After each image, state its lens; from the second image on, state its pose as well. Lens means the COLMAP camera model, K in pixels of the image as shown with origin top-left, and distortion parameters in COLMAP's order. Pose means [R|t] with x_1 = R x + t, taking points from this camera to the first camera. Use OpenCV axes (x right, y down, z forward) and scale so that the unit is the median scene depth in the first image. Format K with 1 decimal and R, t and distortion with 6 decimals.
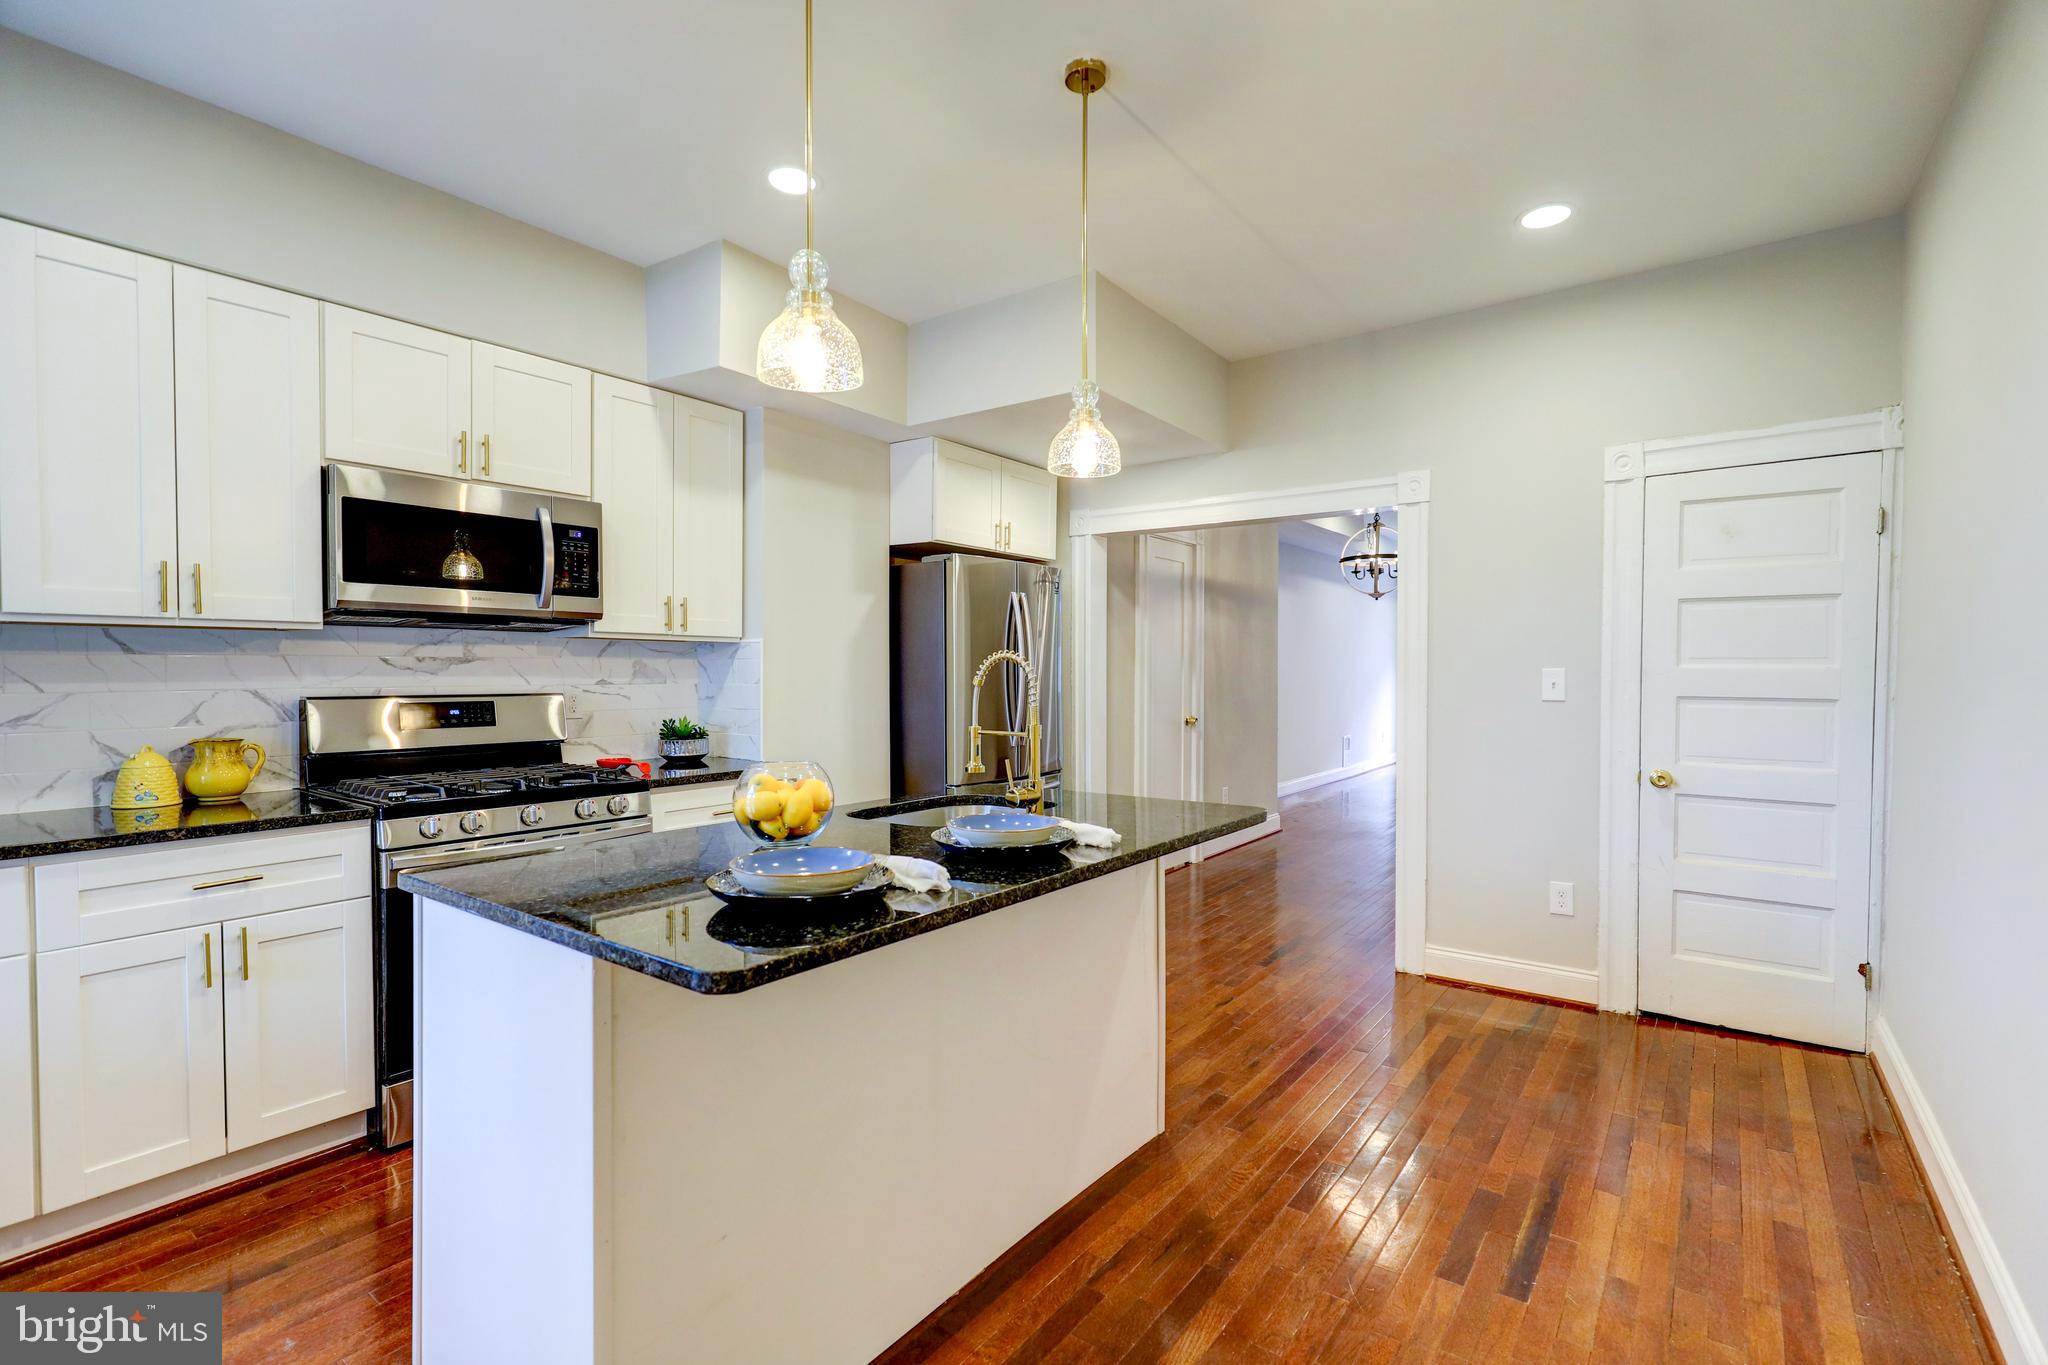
lens RADIAL K [[932.6, 0, 1032.2], [0, 932.6, 689.0], [0, 0, 1]] dist [0.000975, 0.000272]
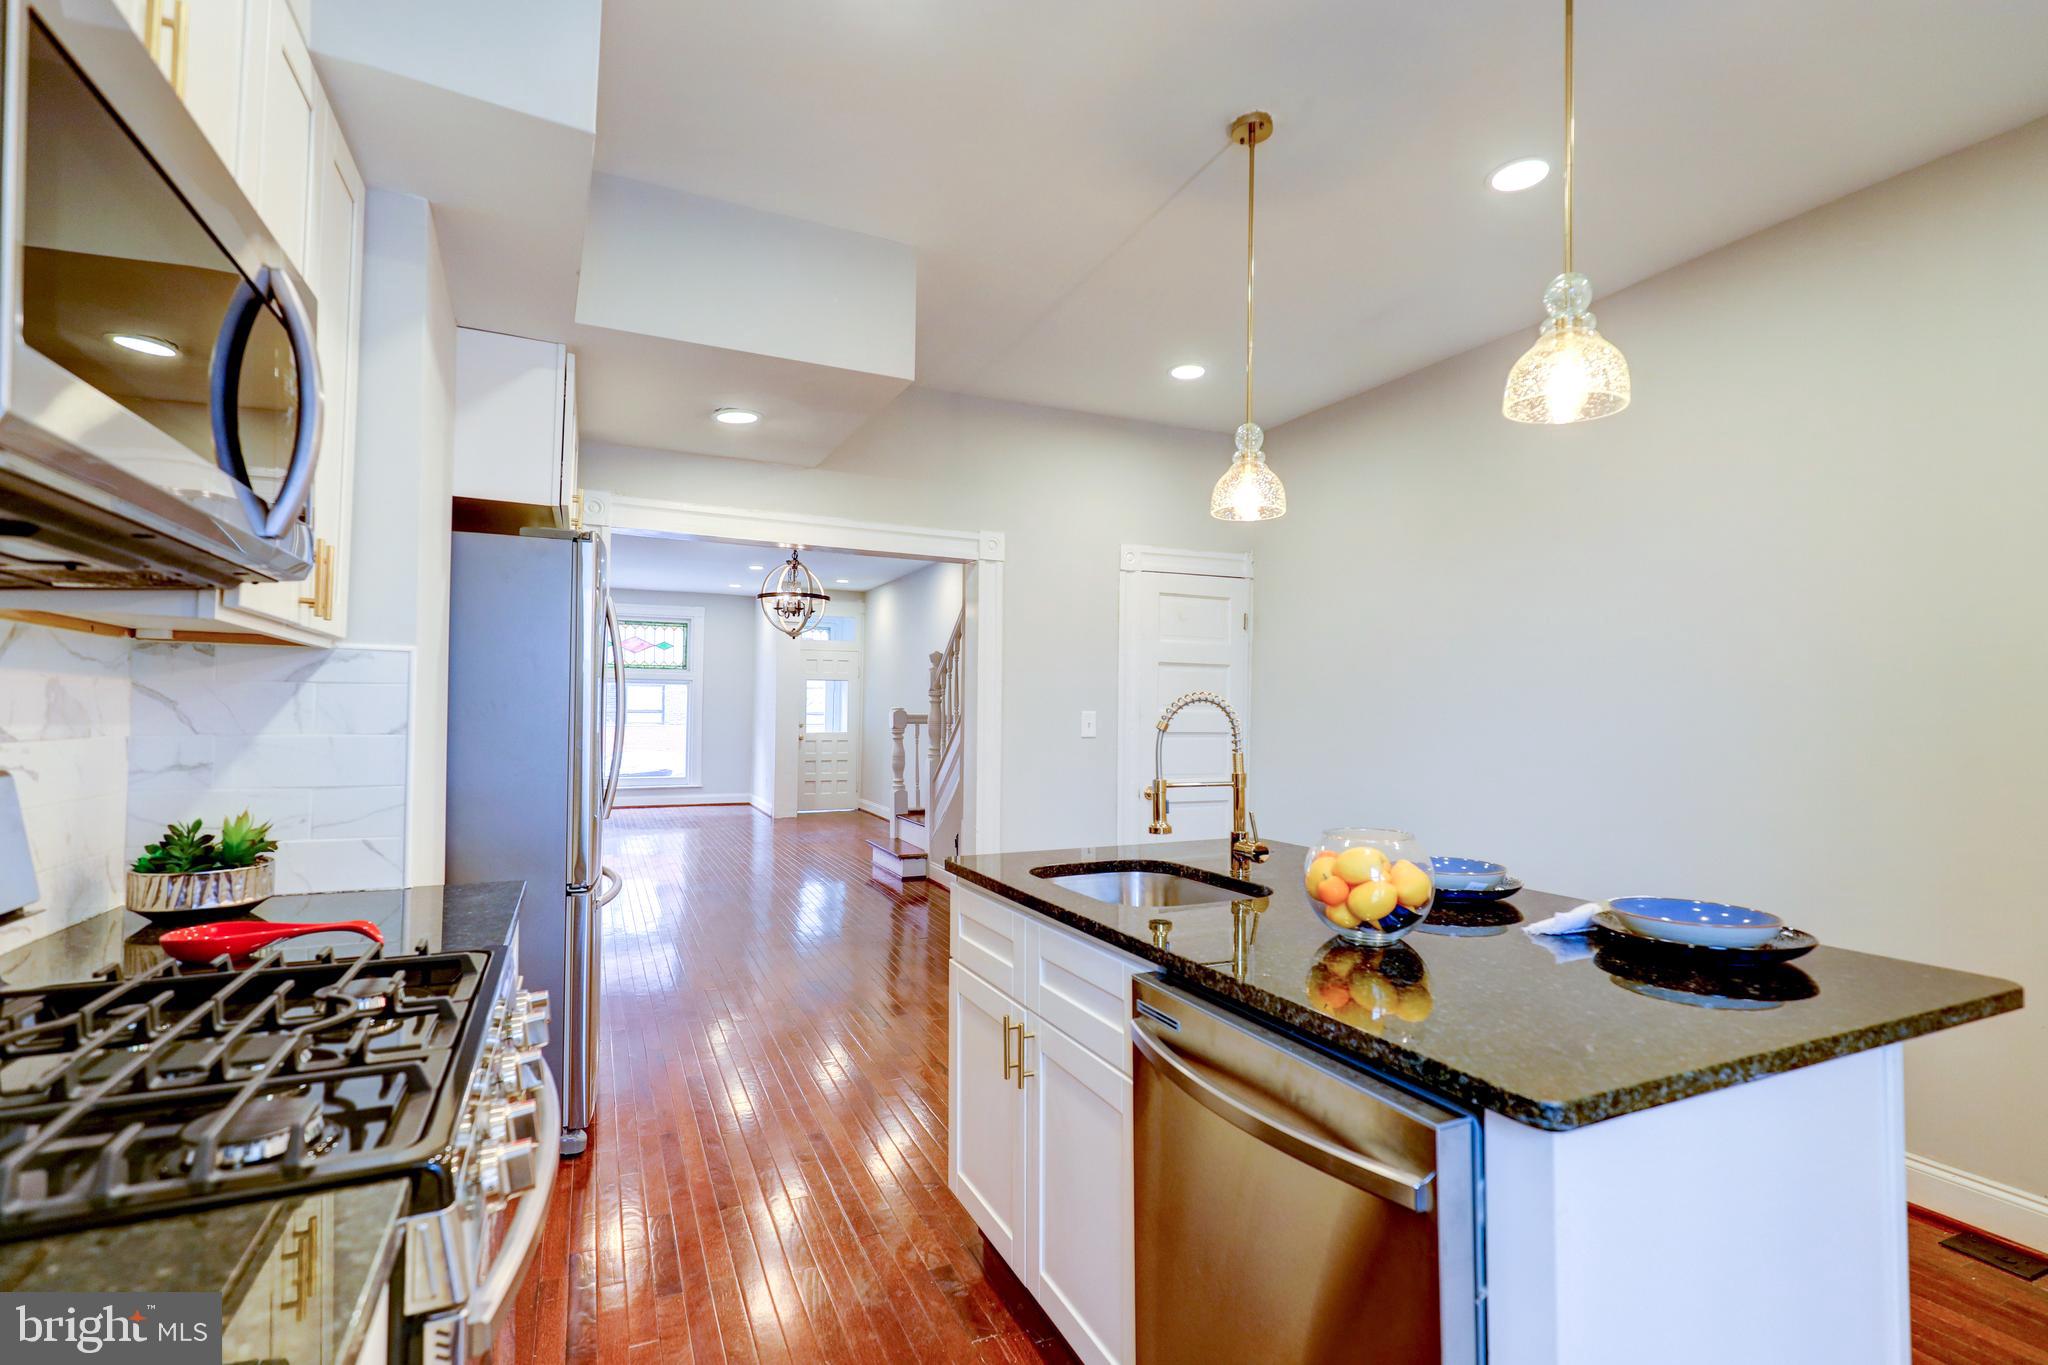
lens RADIAL K [[943.8, 0, 1026.9], [0, 943.8, 686.7], [0, 0, 1]] dist [0.001326, -0.000012]
pose [[0.479000, 0.027465, 0.877385, -0.665092], [0.010781, 0.999251, -0.037166, -0.009986], [-0.877749, 0.027261, 0.478345, 0.527618]]
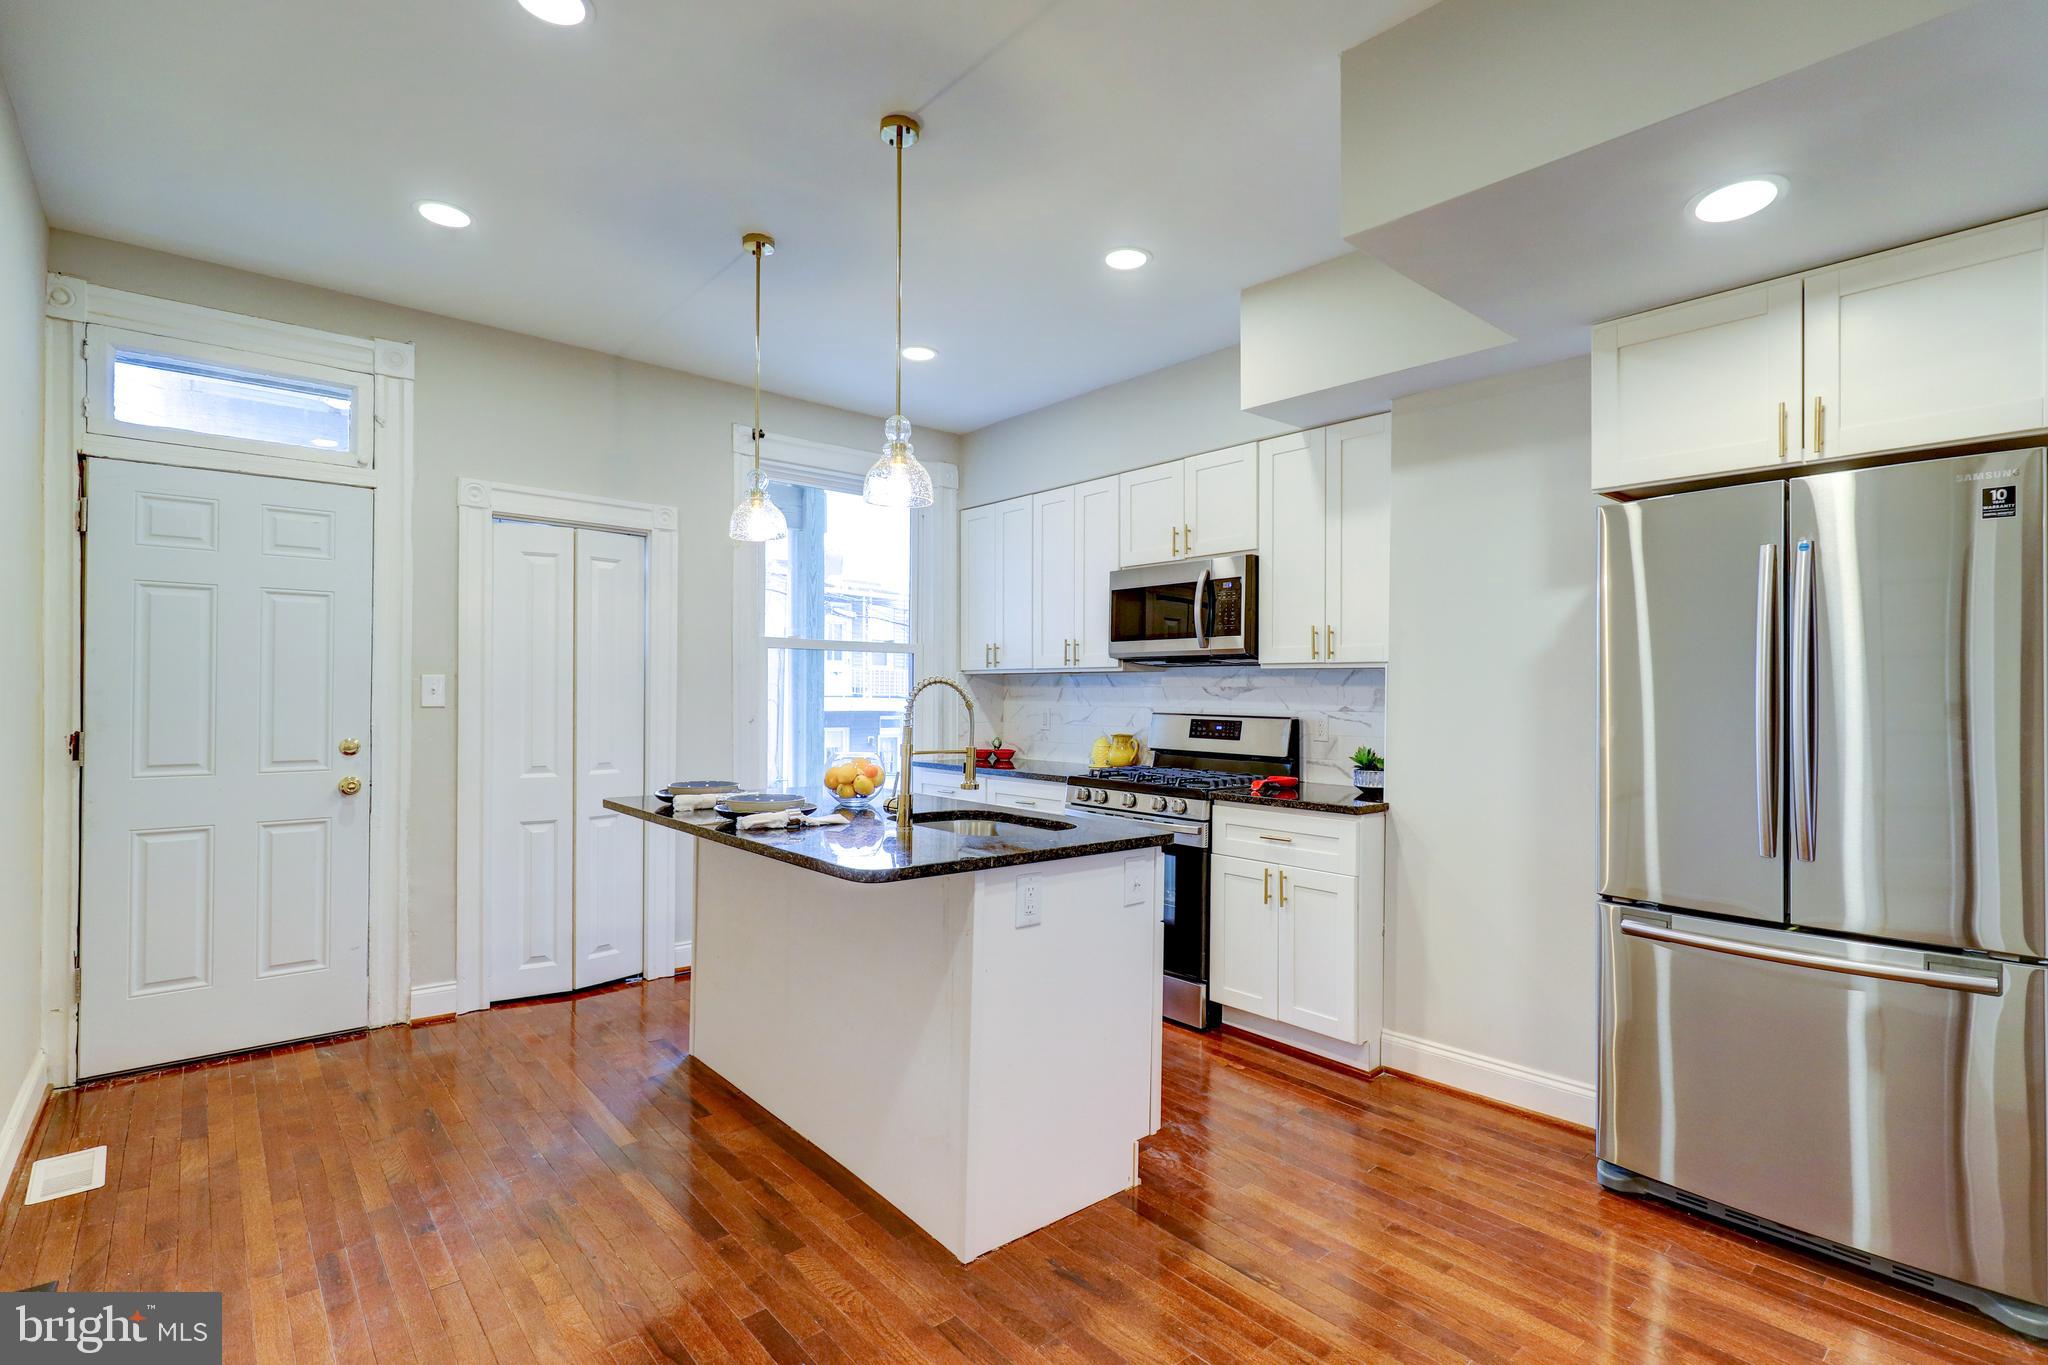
lens RADIAL K [[961.3, 0, 1025.6], [0, 961.3, 685.5], [0, 0, 1]] dist [0.001379, -0.000110]
pose [[-0.216306, -0.010313, -0.976271, 0.775980], [-0.027795, 0.999604, -0.004401, -0.021515], [0.975930, 0.026183, -0.216507, 0.995621]]
